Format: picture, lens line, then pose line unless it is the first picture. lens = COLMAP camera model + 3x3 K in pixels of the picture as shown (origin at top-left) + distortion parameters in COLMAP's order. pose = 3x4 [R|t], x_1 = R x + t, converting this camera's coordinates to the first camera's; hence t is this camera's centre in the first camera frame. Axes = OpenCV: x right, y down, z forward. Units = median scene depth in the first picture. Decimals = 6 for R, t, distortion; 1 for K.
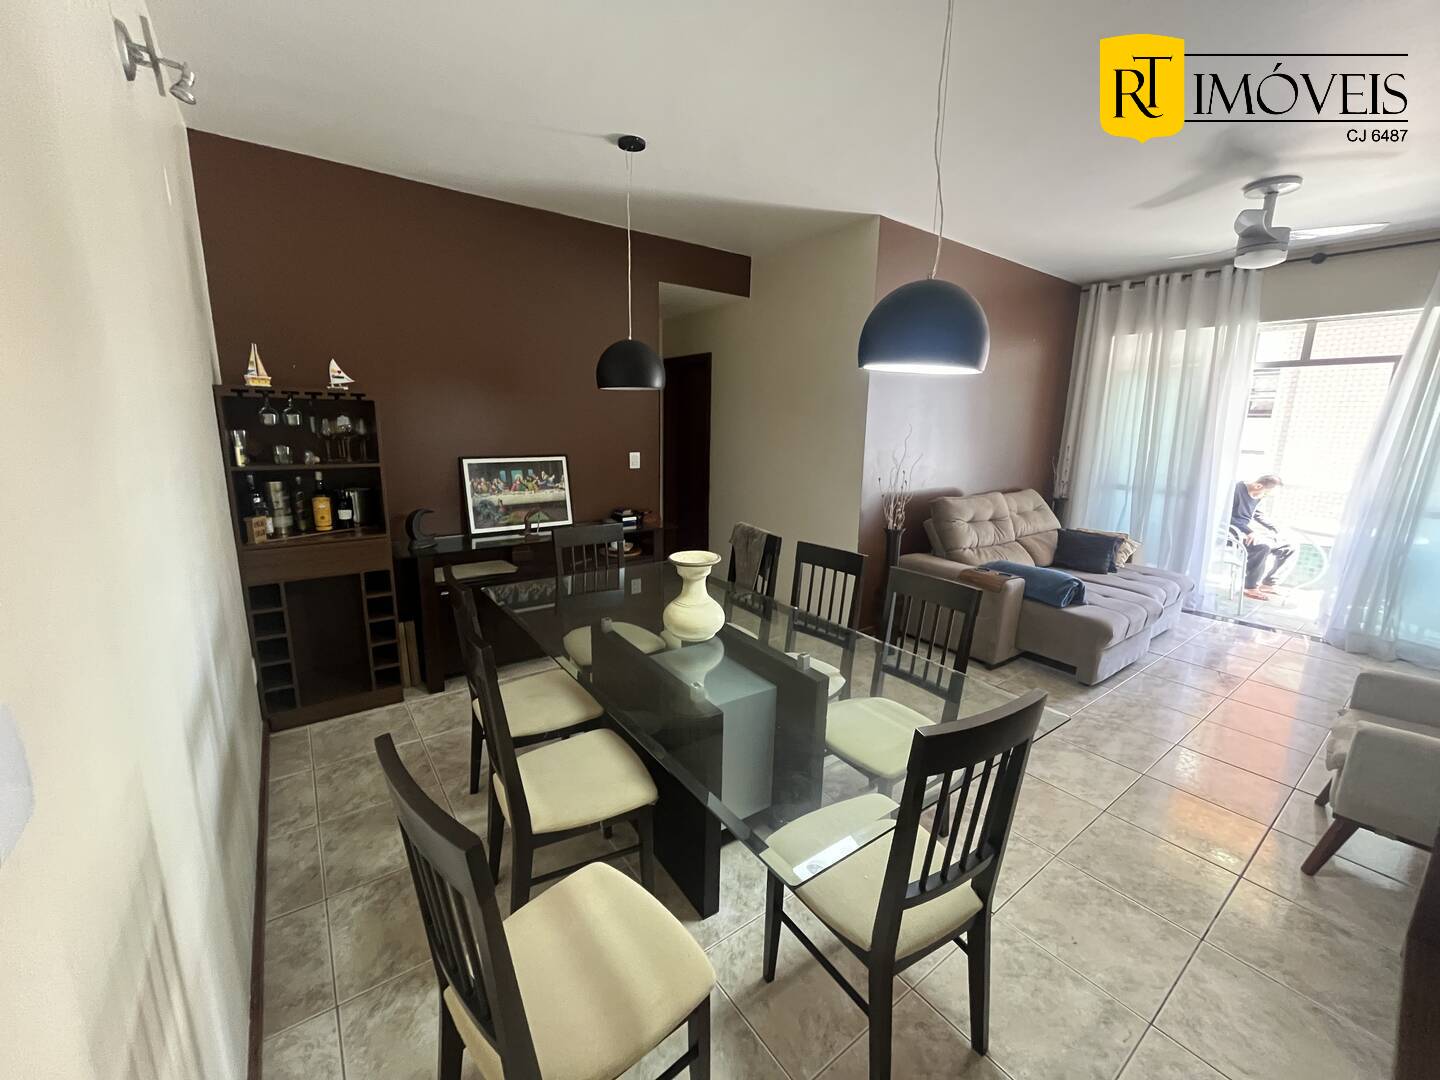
lens RADIAL K [[579.9, 0, 720.3], [0, 579.9, 535.4], [0, 0, 1]] dist [-0.000473, -0.001443]
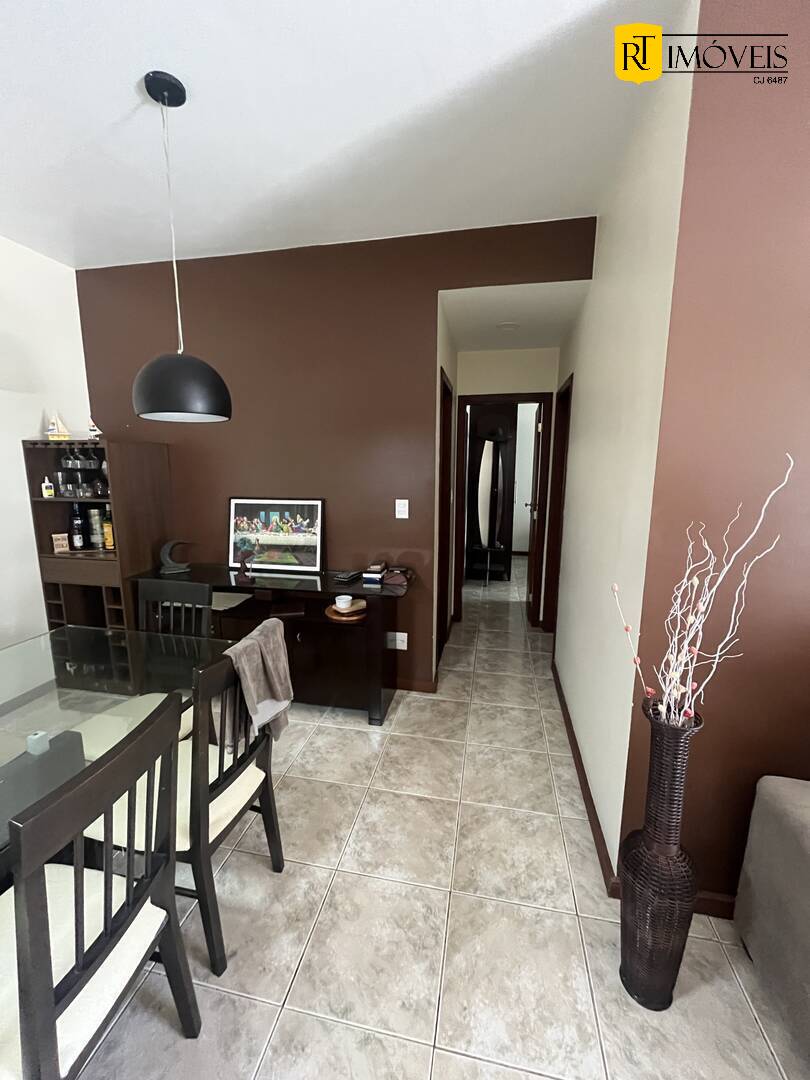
lens RADIAL K [[434.9, 0, 407.6], [0, 434.9, 540.5], [0, 0, 1]] dist [-0.000473, -0.001443]
pose [[0.668334, 0.111429, -0.735468, 0.387638], [-0.138659, 0.990049, 0.023997, -0.114407], [0.730824, 0.085941, 0.677134, 0.656629]]
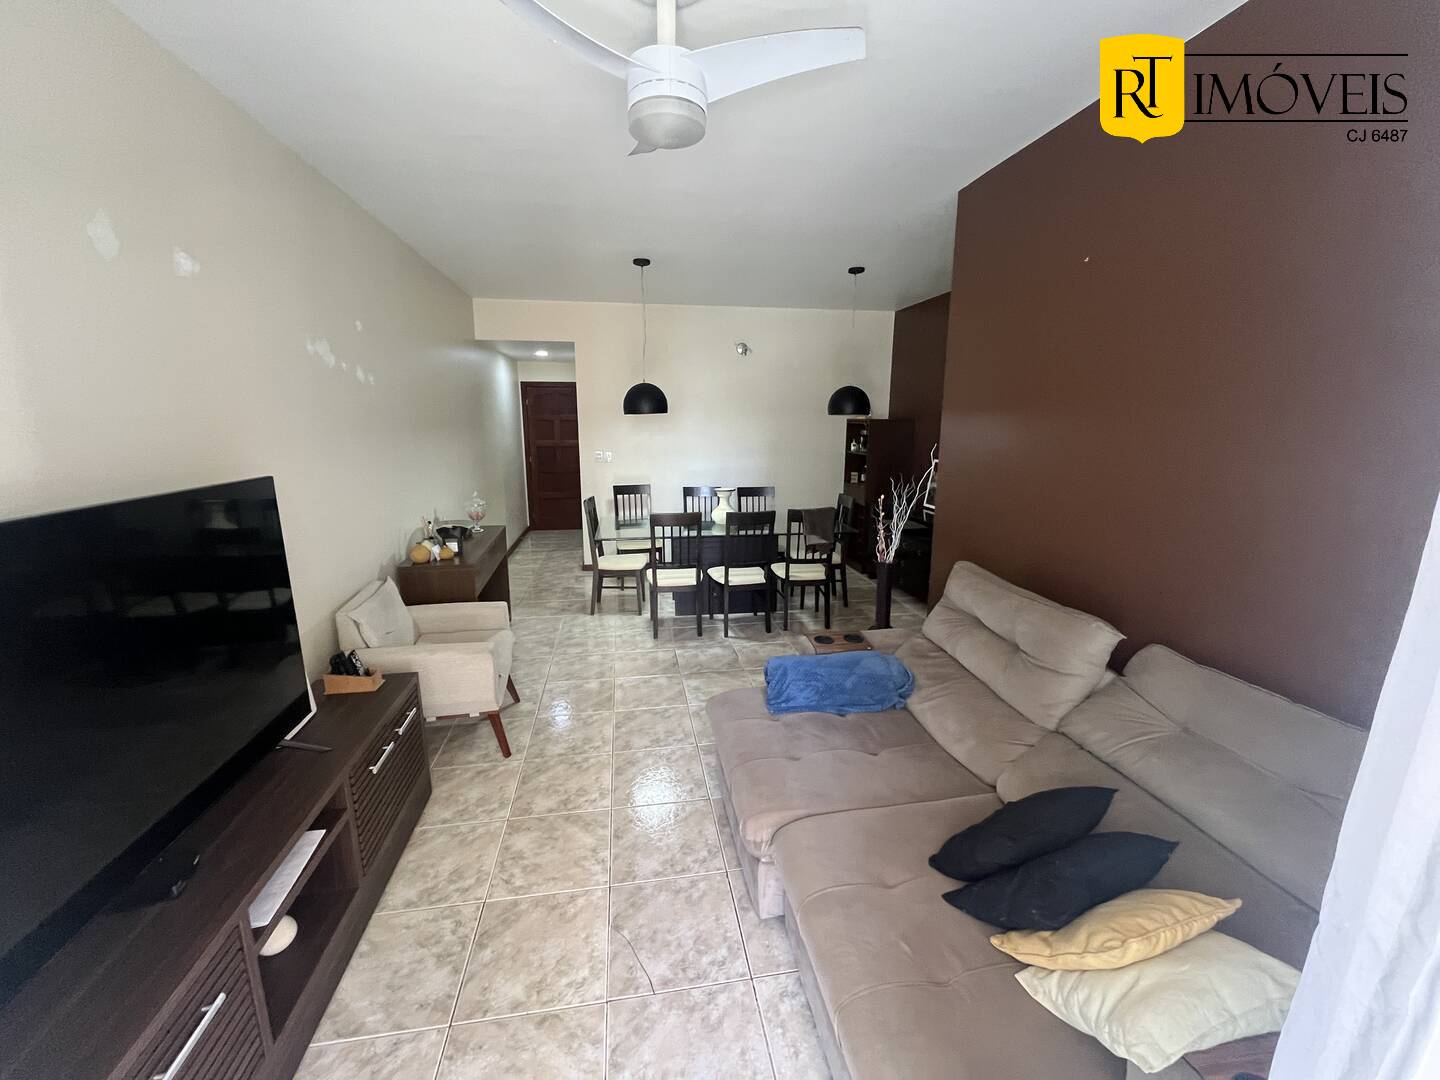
lens RADIAL K [[579.9, 0, 721.5], [0, 579.9, 537.3], [0, 0, 1]] dist [-0.000473, -0.001443]
pose [[-0.452473, 0.165453, -0.876296, 1.181849], [-0.185415, 0.943710, 0.273920, -0.243823], [0.872290, 0.286420, -0.396326, 1.126506]]
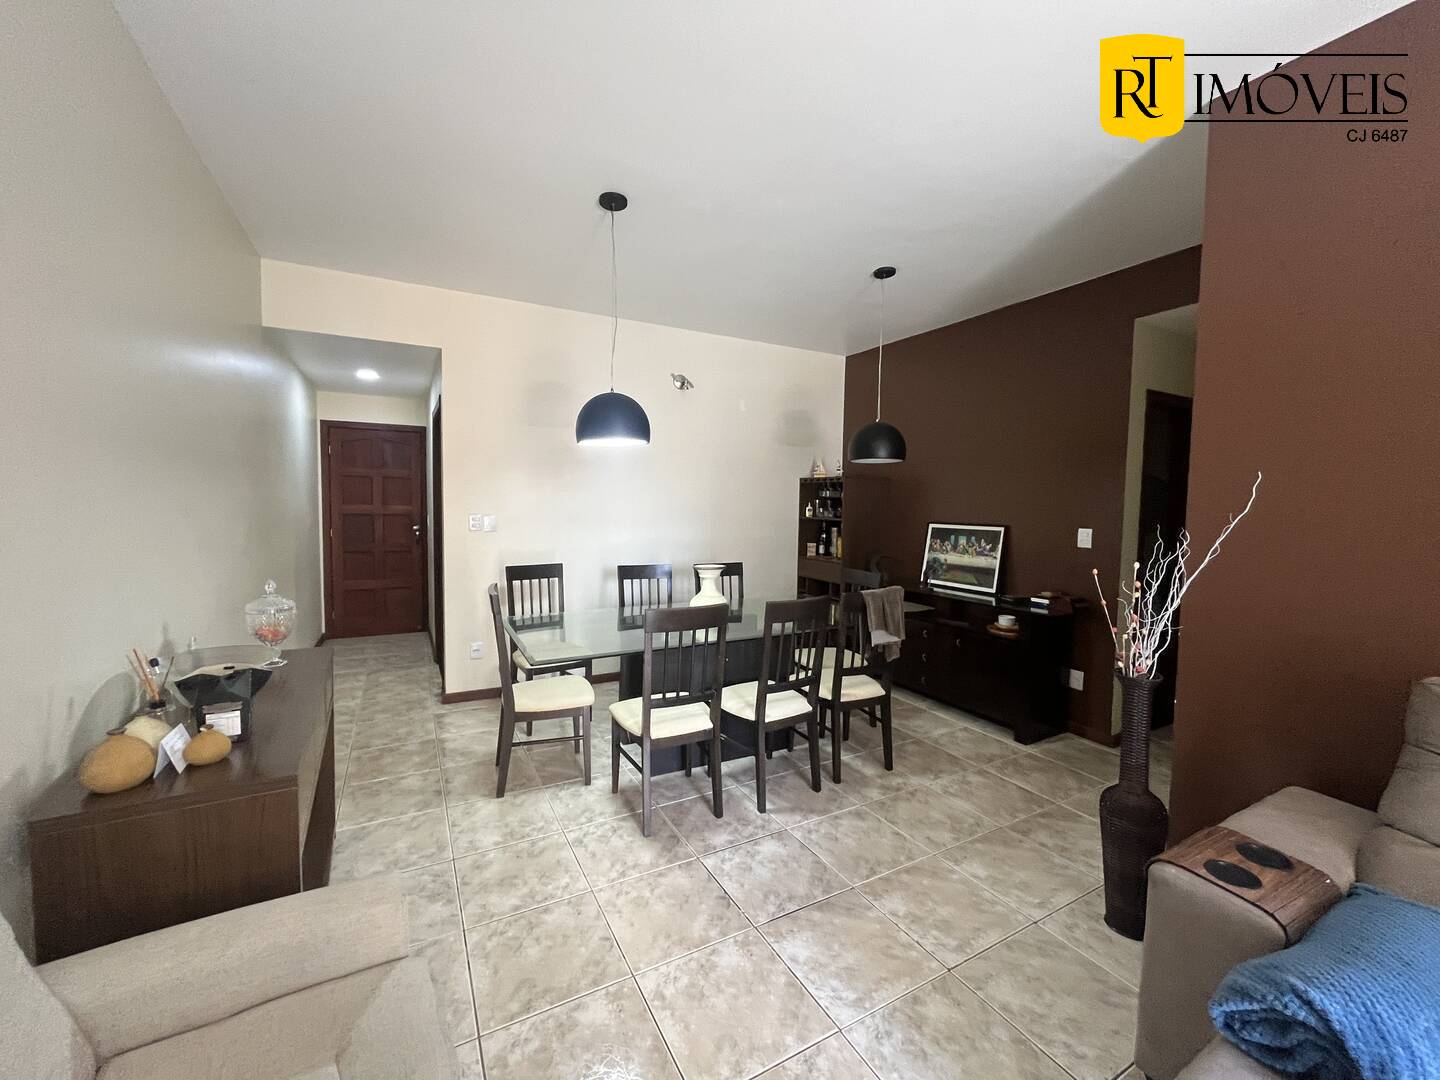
lens RADIAL K [[579.9, 0, 720.4], [0, 579.9, 536.2], [0, 0, 1]] dist [-0.000473, -0.001443]
pose [[-0.138480, 0.041585, -0.989492, 0.859147], [-0.210968, 0.974947, 0.070499, -0.092485], [0.967634, 0.218514, -0.126238, 0.684723]]
